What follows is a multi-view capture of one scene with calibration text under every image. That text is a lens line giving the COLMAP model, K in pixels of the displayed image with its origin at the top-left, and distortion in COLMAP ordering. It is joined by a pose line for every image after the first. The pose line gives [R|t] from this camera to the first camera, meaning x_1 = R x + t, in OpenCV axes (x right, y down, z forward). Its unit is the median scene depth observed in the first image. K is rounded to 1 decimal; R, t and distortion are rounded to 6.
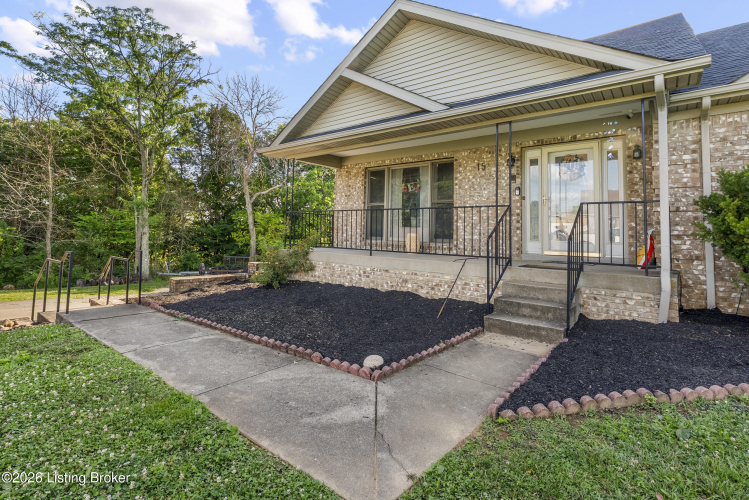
lens RADIAL K [[356.4, 0, 373.4], [0, 356.4, 212.3], [0, 0, 1]] dist [-0.000791, 0.000145]
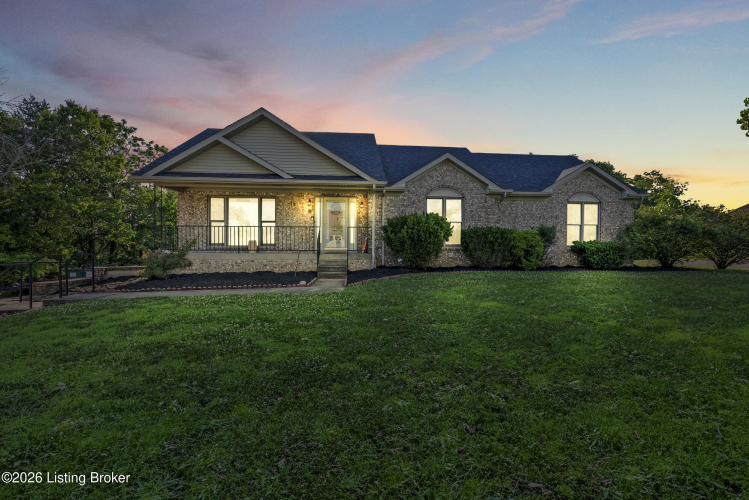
lens RADIAL K [[349.4, 0, 374.5], [0, 349.4, 250.0], [0, 0, 1]] dist [-0.000783, 0.000504]
pose [[0.722363, -0.028684, 0.690919, -0.776987], [-0.026645, 0.997243, 0.069260, -0.030326], [-0.691000, -0.068440, 0.719607, -0.720231]]
